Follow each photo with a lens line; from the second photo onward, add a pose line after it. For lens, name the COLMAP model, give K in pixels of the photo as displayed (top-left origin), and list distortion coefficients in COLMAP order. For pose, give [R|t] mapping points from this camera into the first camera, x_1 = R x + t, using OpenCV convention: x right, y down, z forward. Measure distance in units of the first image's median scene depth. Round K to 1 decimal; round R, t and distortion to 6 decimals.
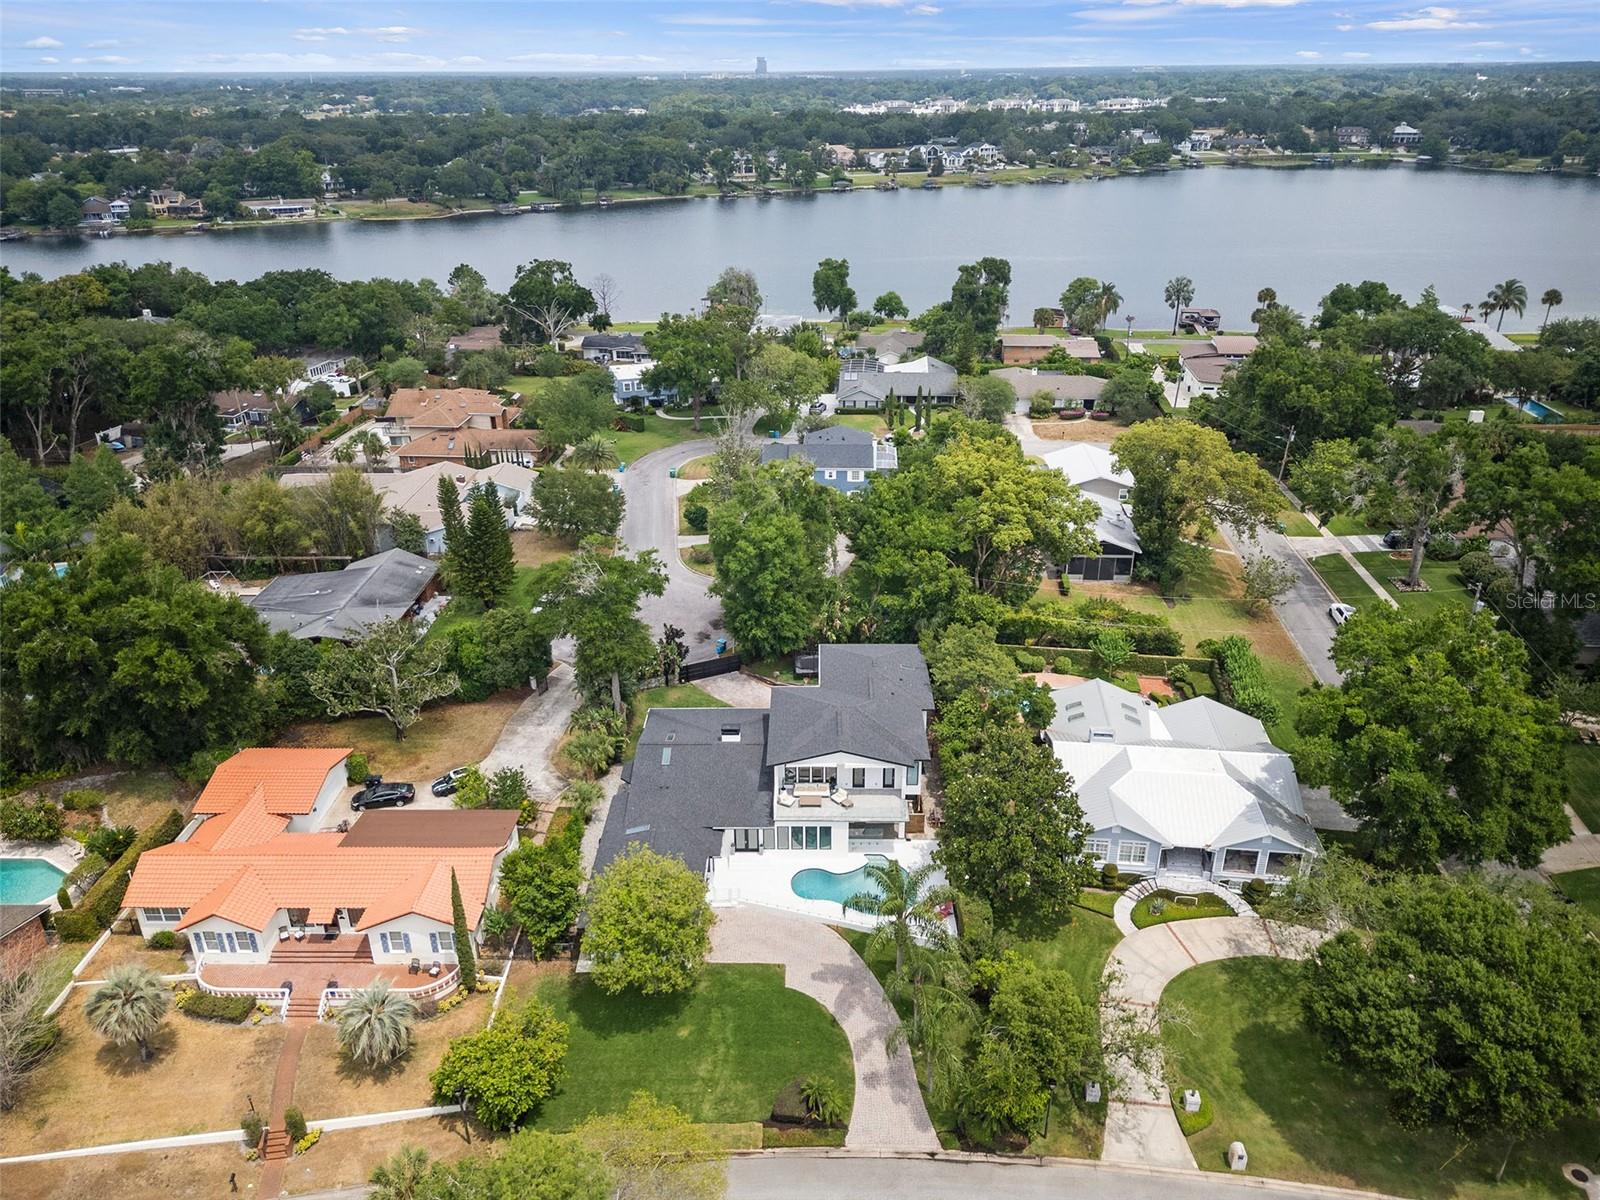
lens RADIAL K [[1100.0, 0, 800.0], [0, 1100.0, 600.0], [0, 0, 1]] dist [0.054728, -0.048009]
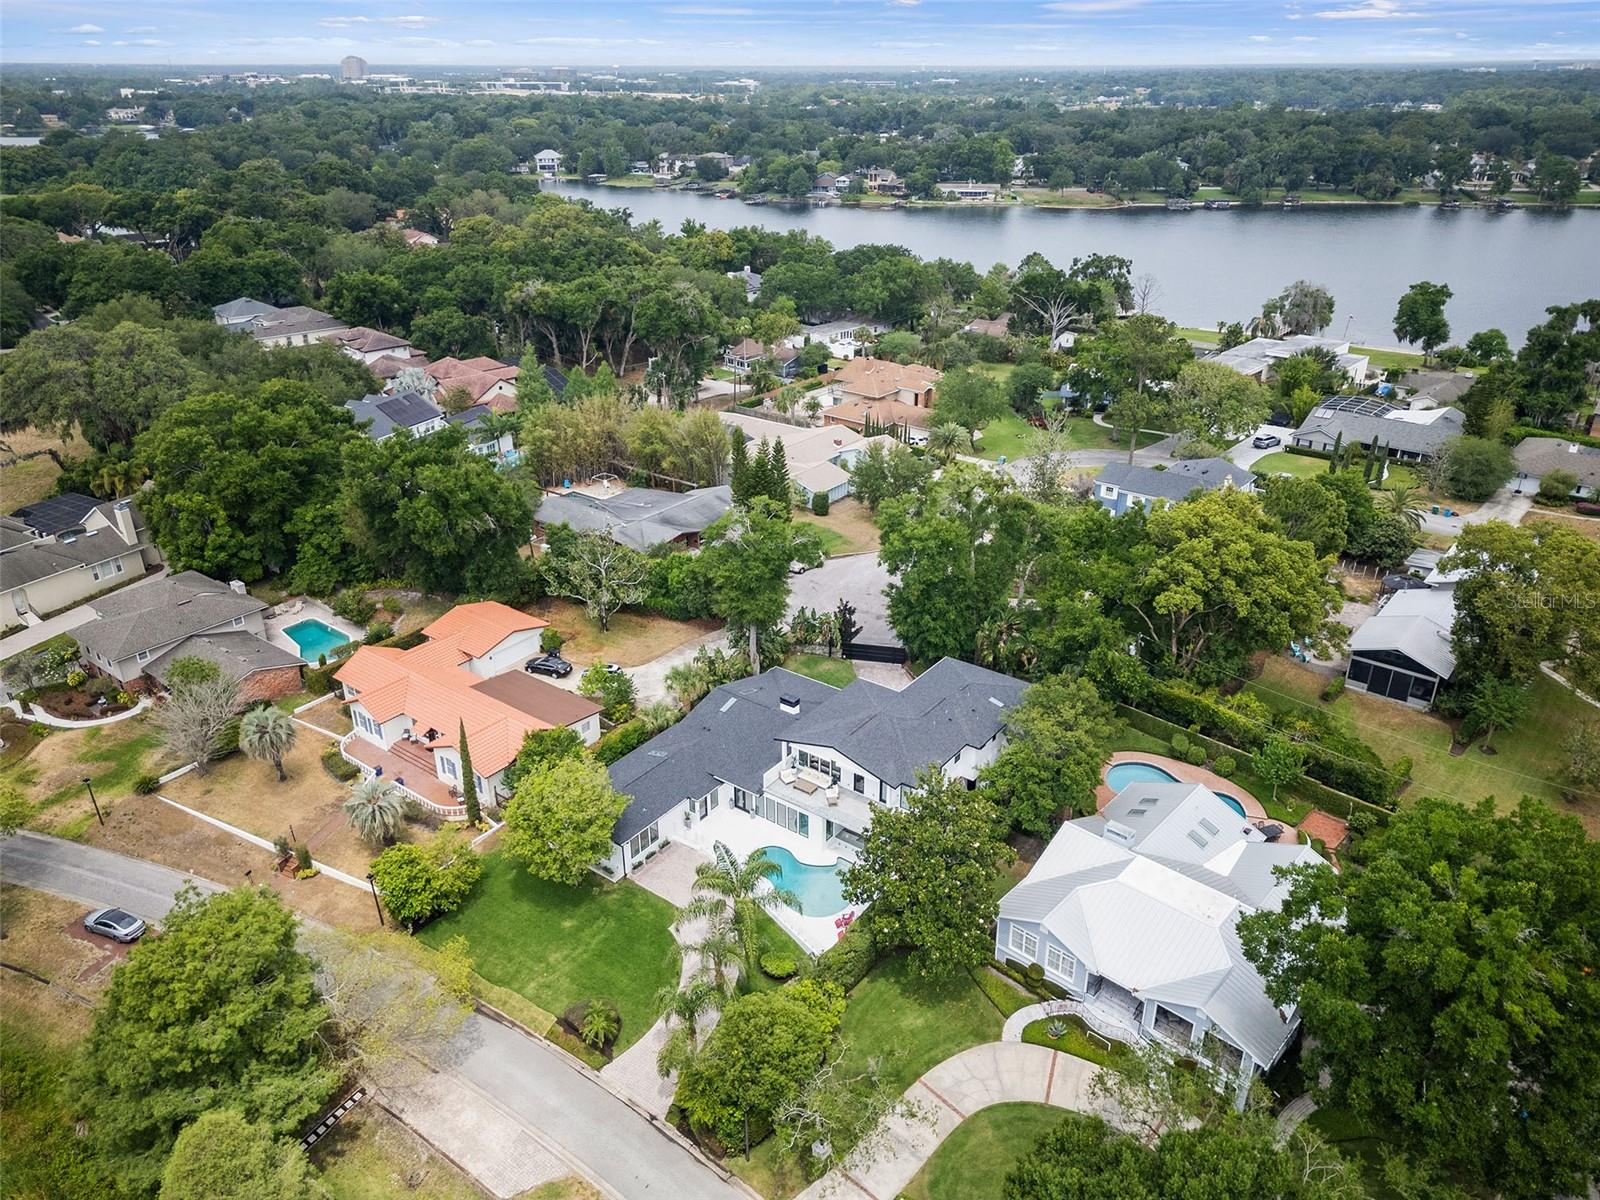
lens RADIAL K [[1100.0, 0, 800.0], [0, 1100.0, 600.0], [0, 0, 1]] dist [0.054728, -0.048009]
pose [[0.814710, 0.256620, -0.519994, 0.142919], [-0.253676, 0.964111, 0.078342, -0.017934], [0.521436, 0.068084, 0.850570, 0.035611]]
